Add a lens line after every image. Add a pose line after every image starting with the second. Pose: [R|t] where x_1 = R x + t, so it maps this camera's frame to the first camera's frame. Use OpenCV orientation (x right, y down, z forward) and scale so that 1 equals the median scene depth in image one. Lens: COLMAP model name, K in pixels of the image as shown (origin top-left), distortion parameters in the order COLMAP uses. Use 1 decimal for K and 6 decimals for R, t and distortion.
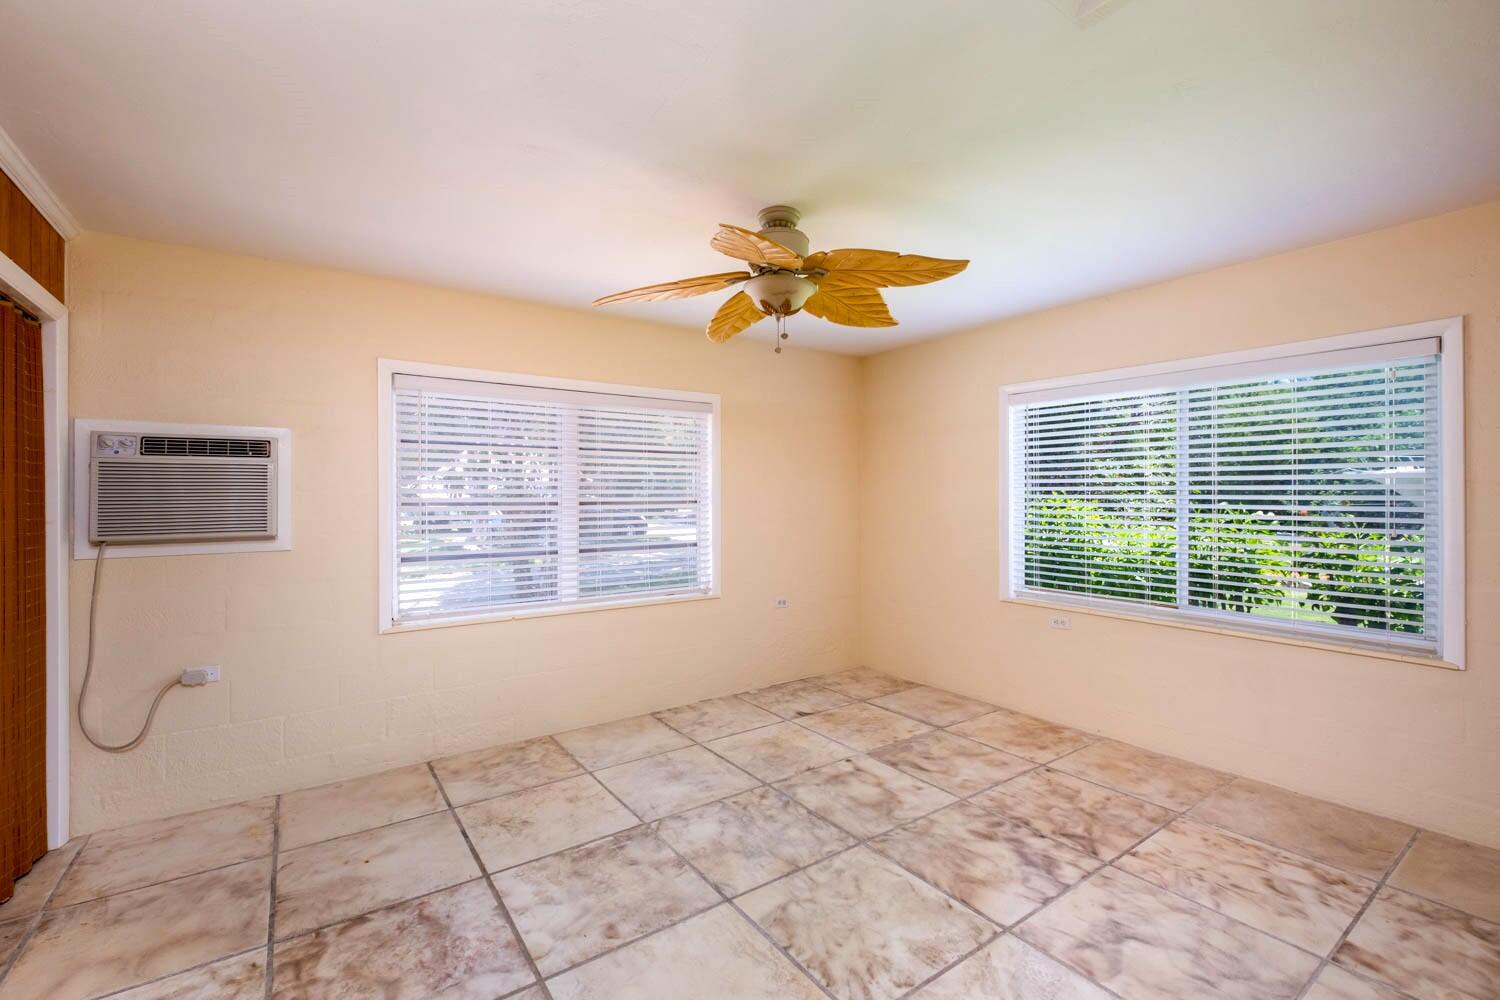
lens RADIAL K [[643.7, 0, 750.0], [0, 643.7, 500.0], [0, 0, 1]] dist [0.004334, -0.010678]
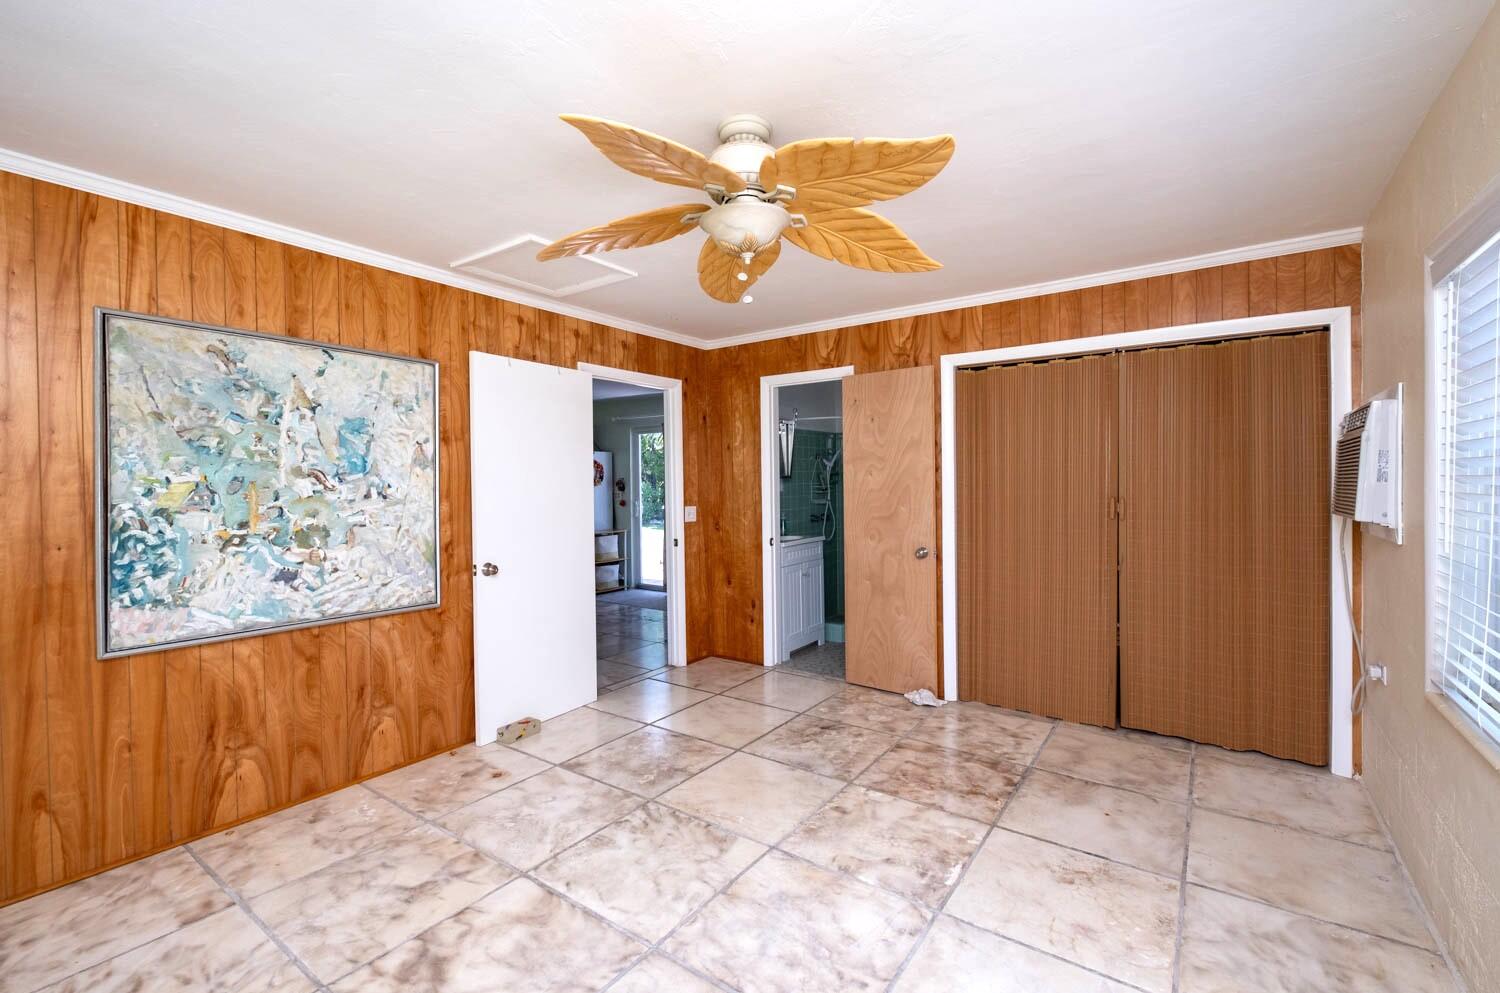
lens RADIAL K [[648.1, 0, 750.0], [0, 648.1, 496.5], [0, 0, 1]] dist [-0.001007, -0.000241]
pose [[-0.944437, 0.021843, -0.327967, 0.344418], [0.013567, 0.999530, 0.027501, -0.013245], [0.328413, 0.021524, -0.944289, 1.961933]]
